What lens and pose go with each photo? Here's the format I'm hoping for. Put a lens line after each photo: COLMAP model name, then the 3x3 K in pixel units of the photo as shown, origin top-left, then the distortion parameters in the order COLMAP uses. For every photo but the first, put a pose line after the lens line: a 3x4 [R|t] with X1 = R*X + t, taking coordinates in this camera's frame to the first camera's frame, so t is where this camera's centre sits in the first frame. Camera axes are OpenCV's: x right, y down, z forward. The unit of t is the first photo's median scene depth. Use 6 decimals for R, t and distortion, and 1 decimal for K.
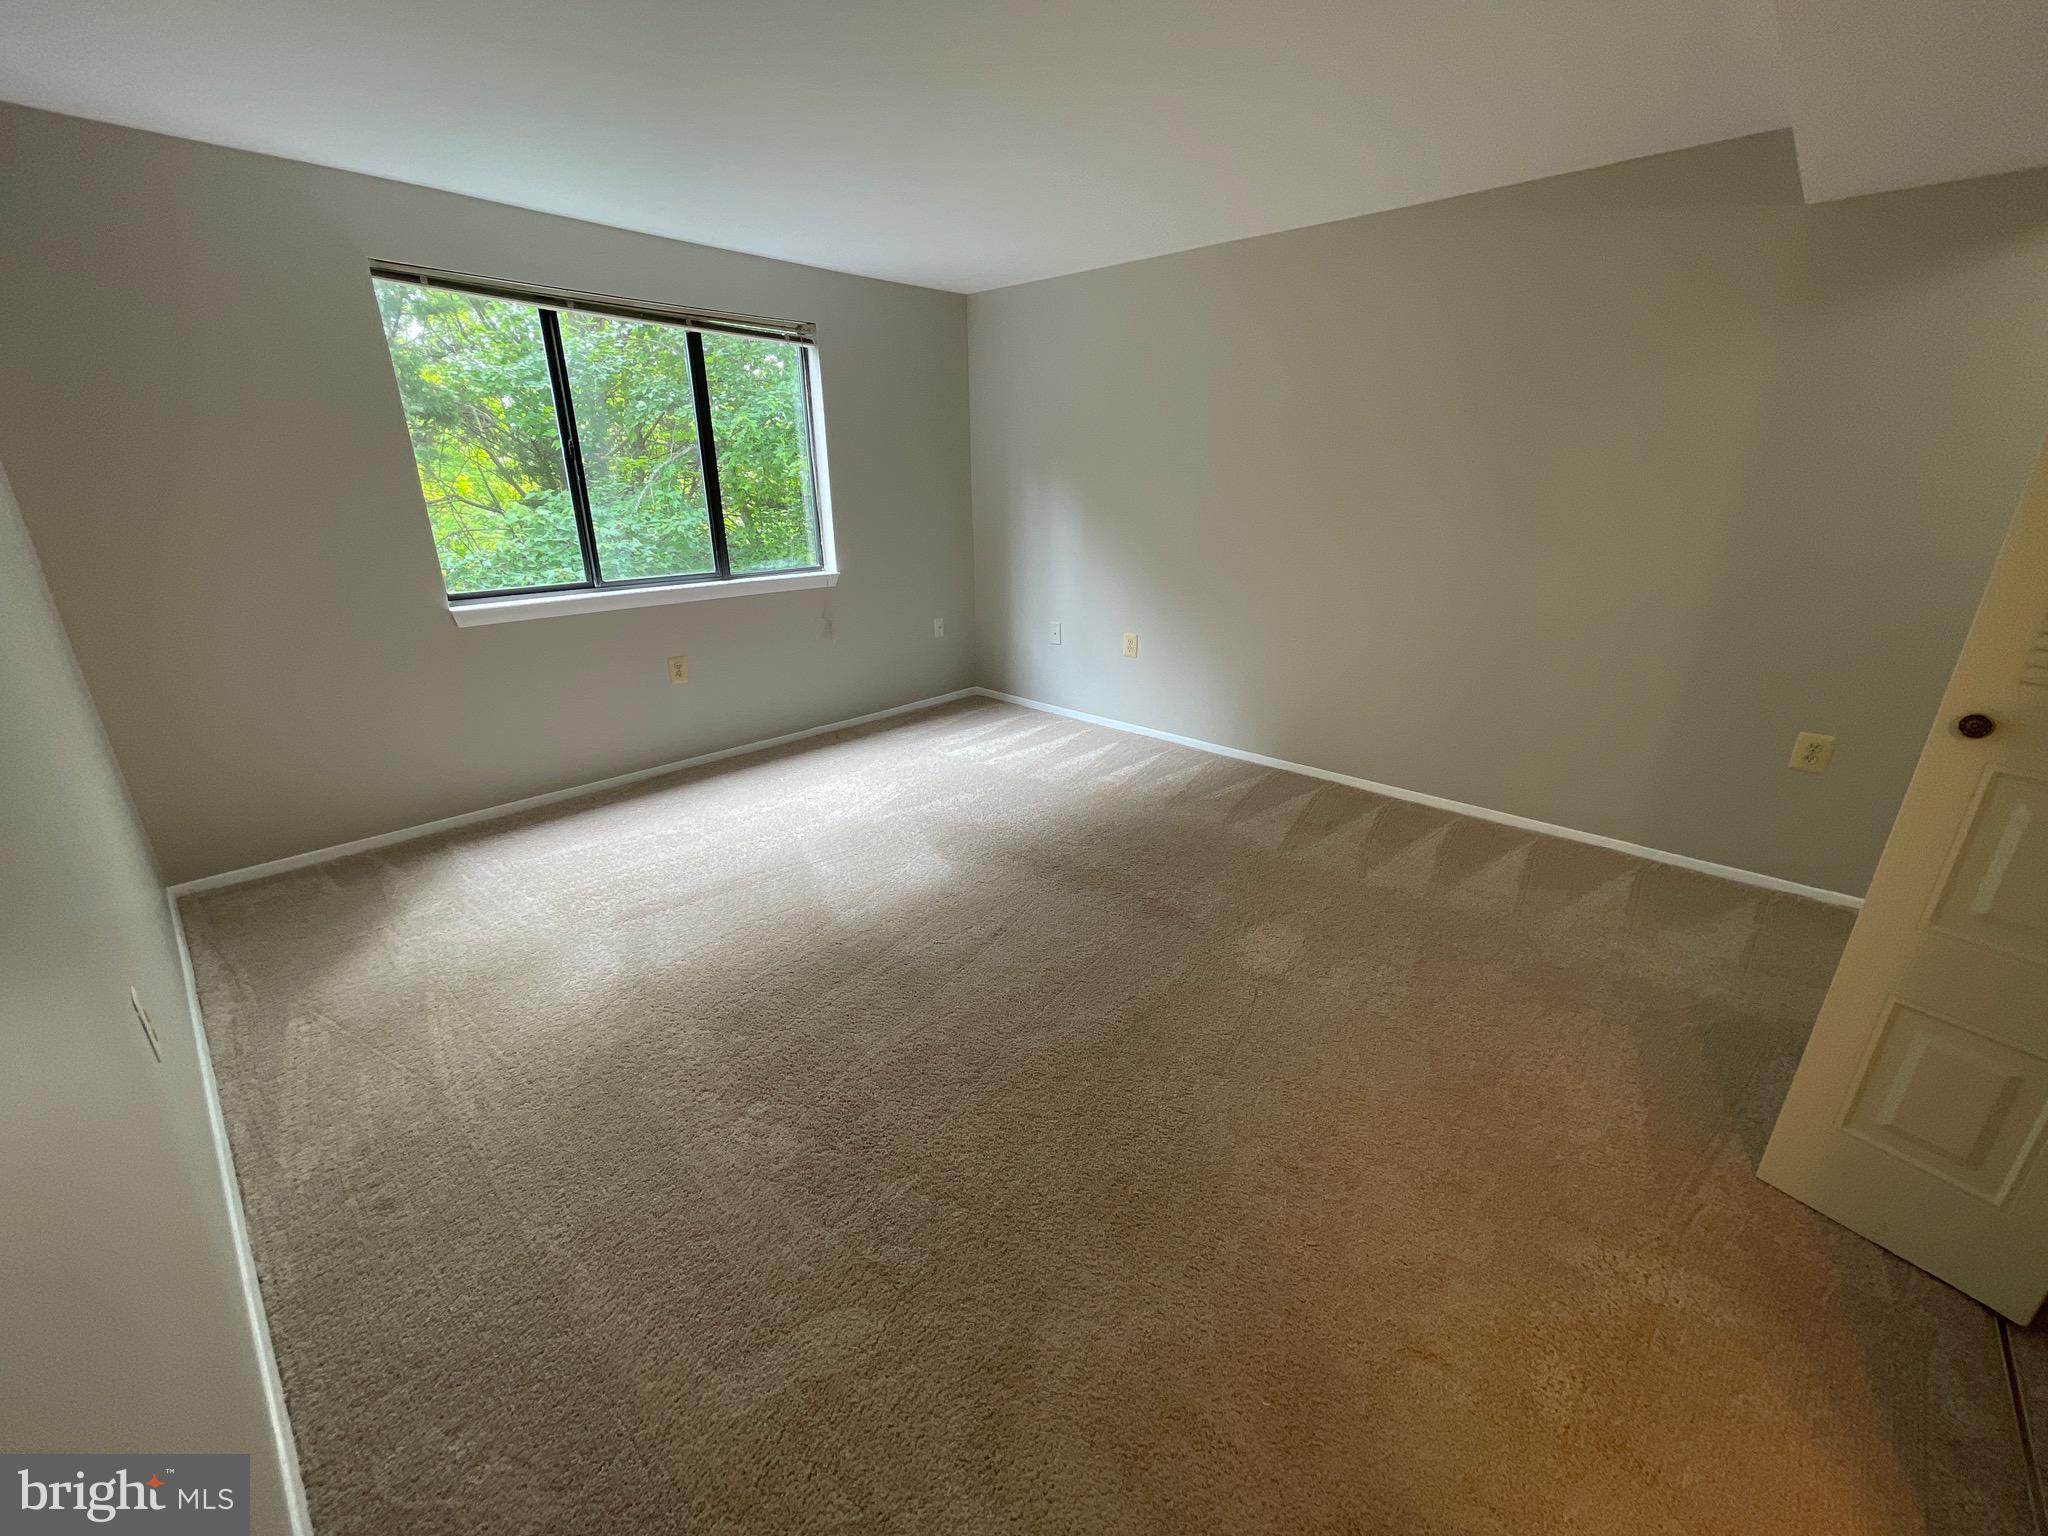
lens RADIAL K [[818.0, 0, 1018.2], [0, 818.0, 762.0], [0, 0, 1]] dist [-0.001282, 0.000732]
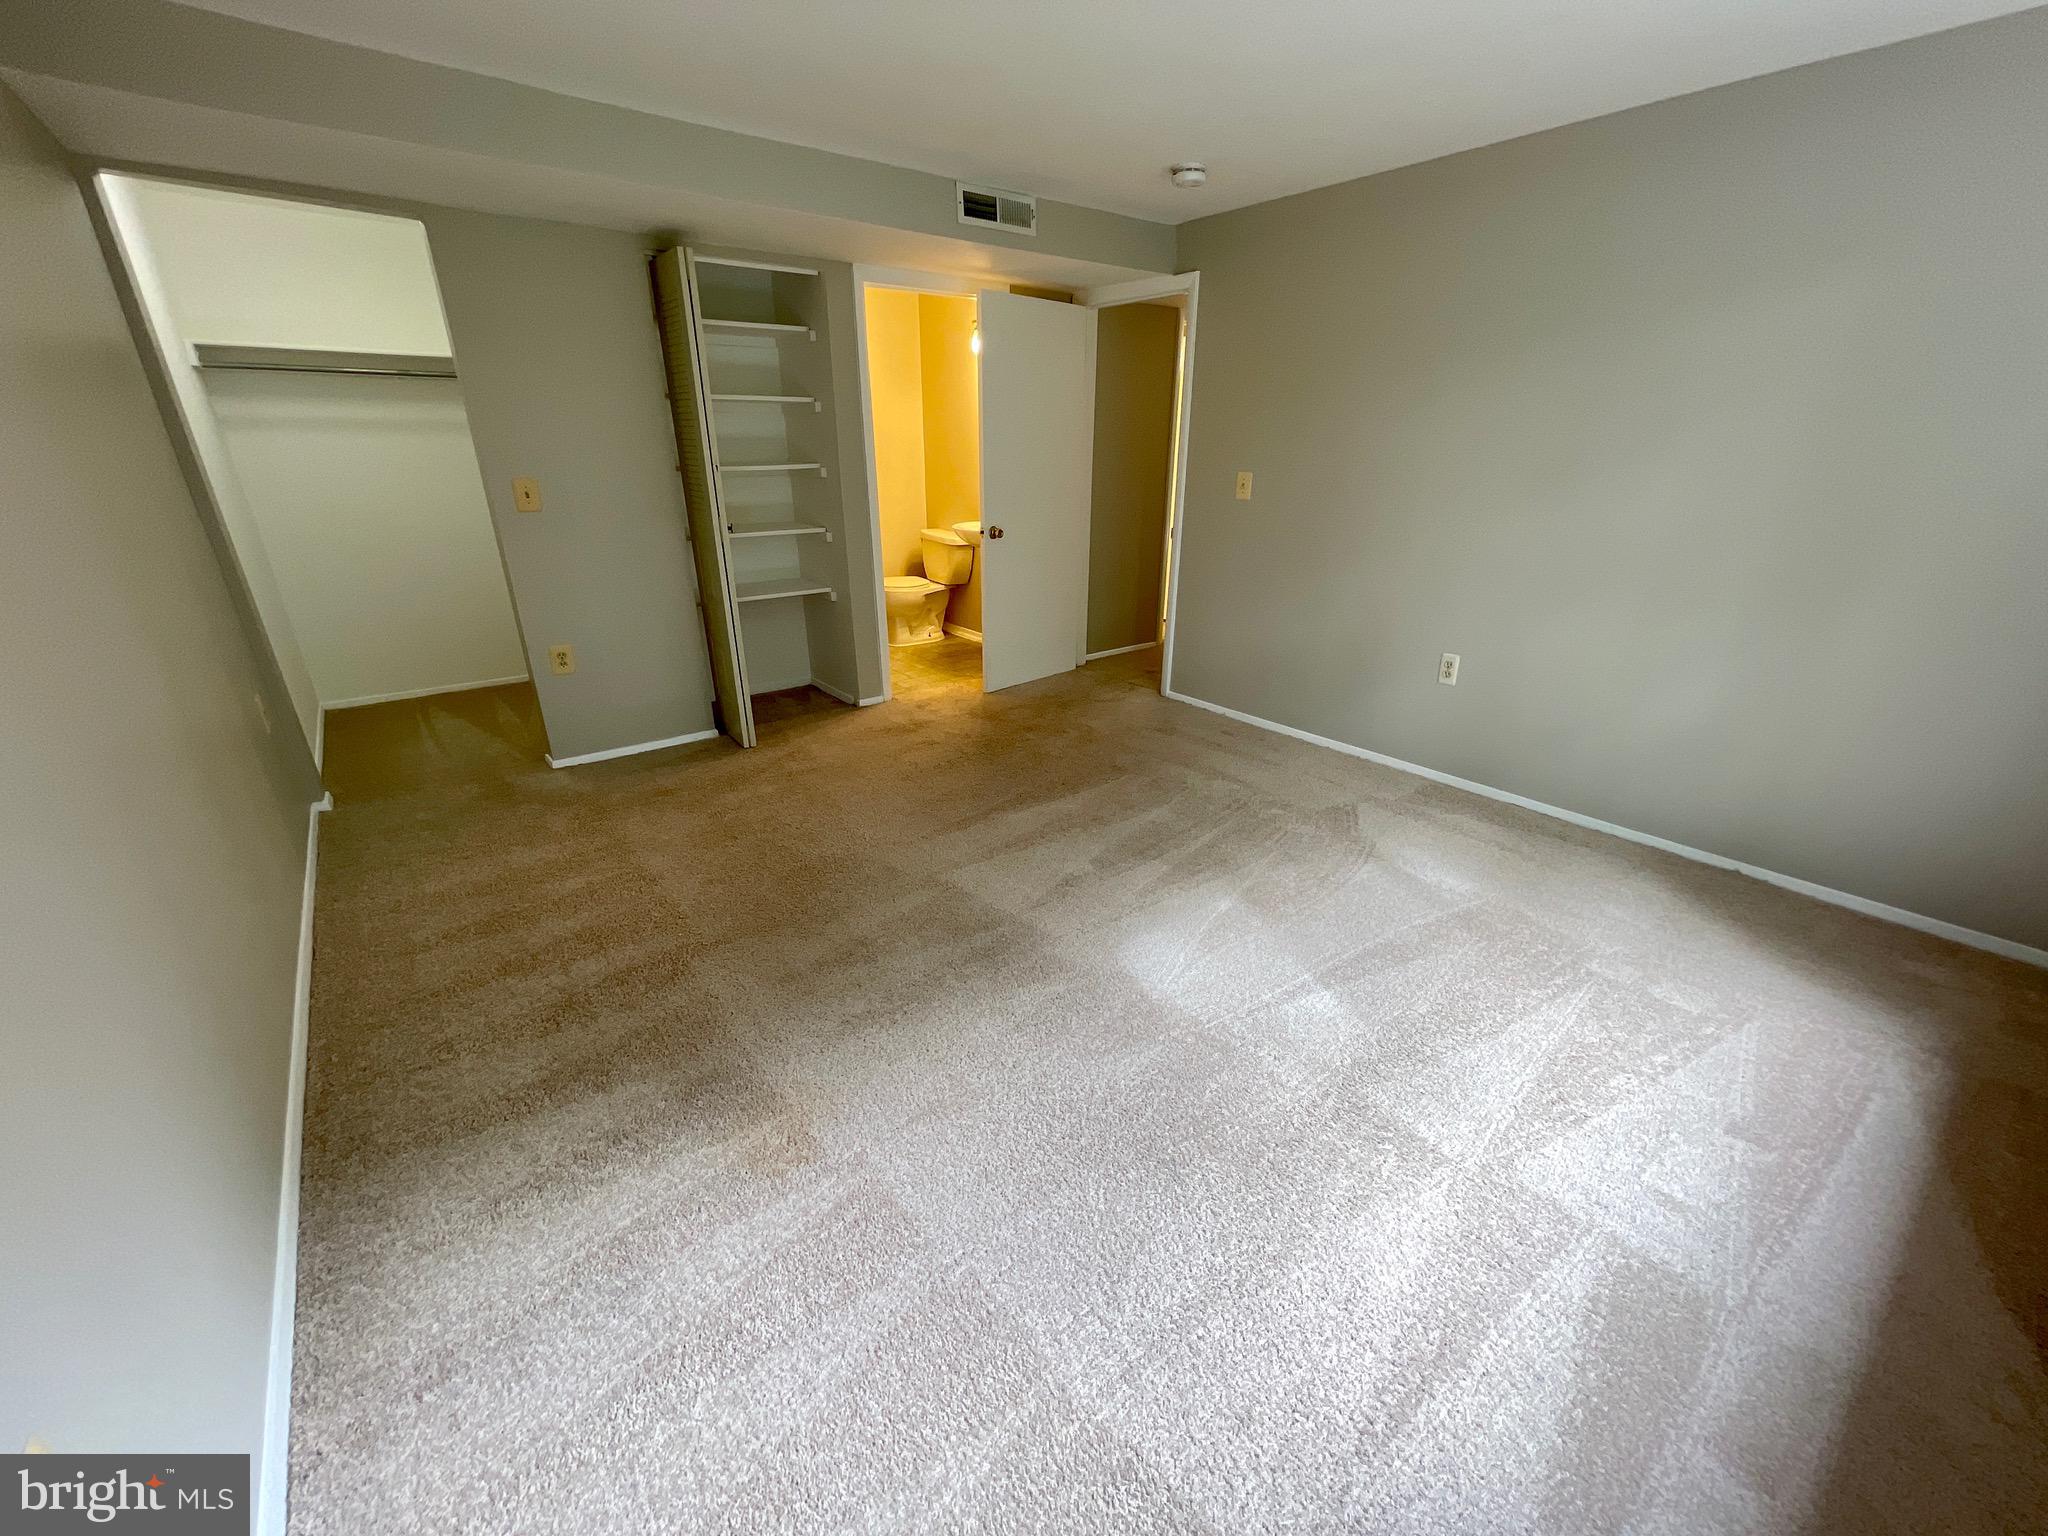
lens RADIAL K [[818.0, 0, 1025.7], [0, 818.0, 770.0], [0, 0, 1]] dist [-0.001282, 0.000732]
pose [[-0.987486, -0.059111, 0.146212, -0.085705], [0.051886, 0.753718, 0.655146, -0.400106], [-0.148929, 0.654534, -0.741219, 1.165412]]
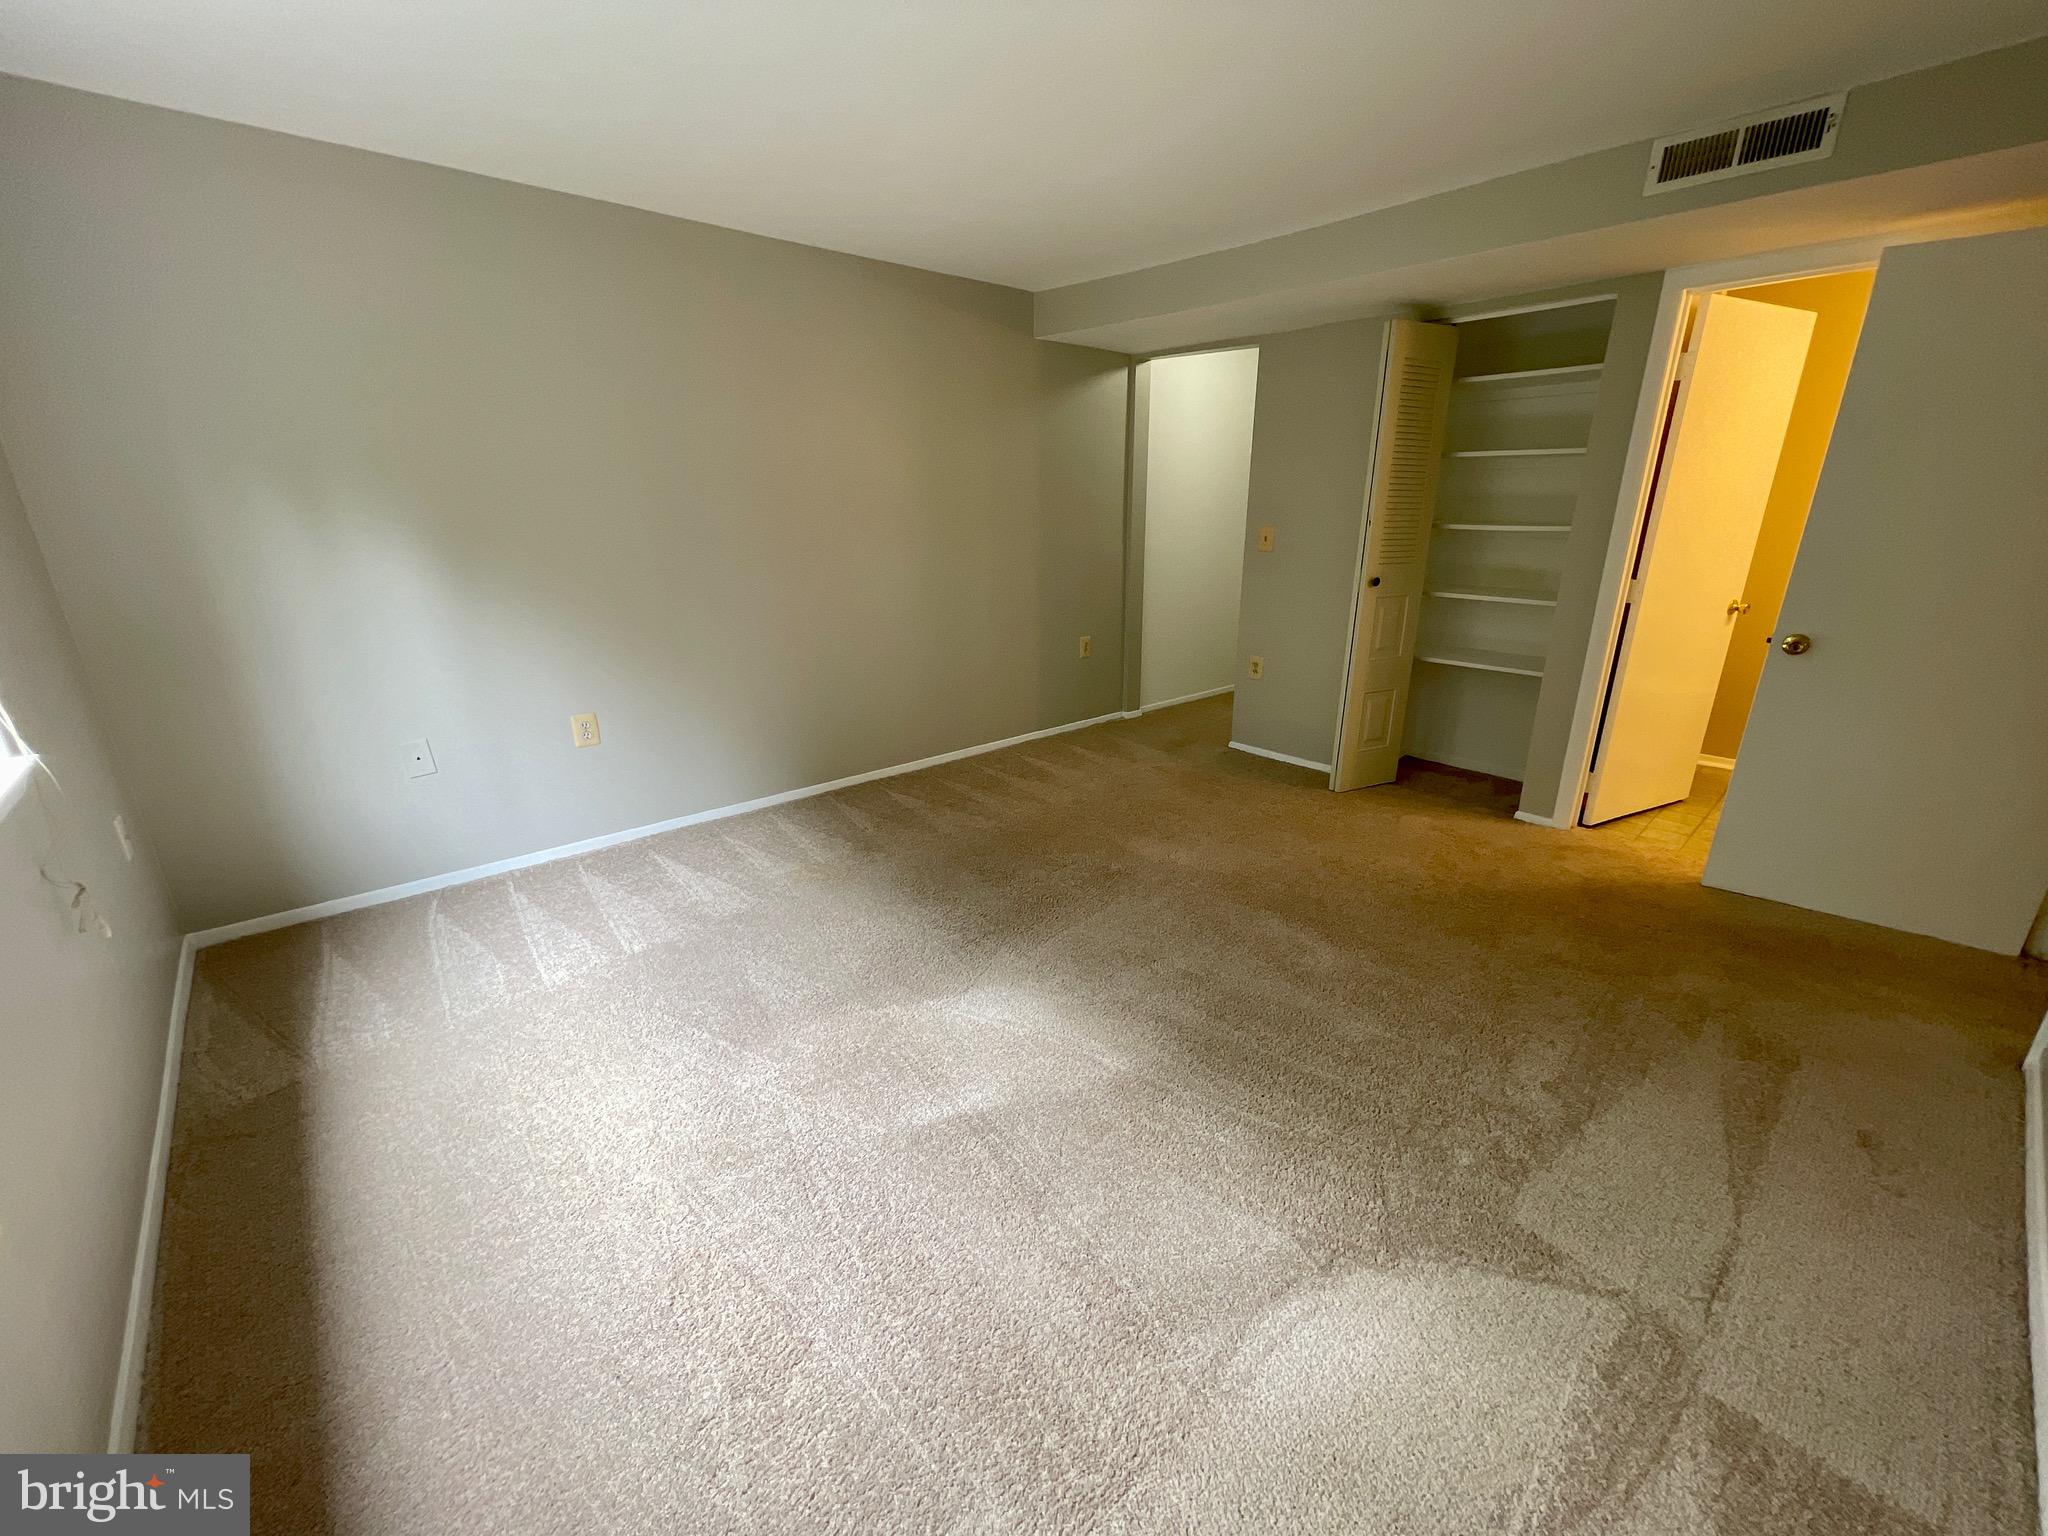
lens RADIAL K [[818.0, 0, 1030.0], [0, 818.0, 777.6], [0, 0, 1]] dist [-0.001282, 0.000732]
pose [[0.090567, -0.317778, 0.943830, -0.607507], [0.331616, 0.903263, 0.272299, -0.203851], [-0.939057, 0.288328, 0.187186, 0.614123]]
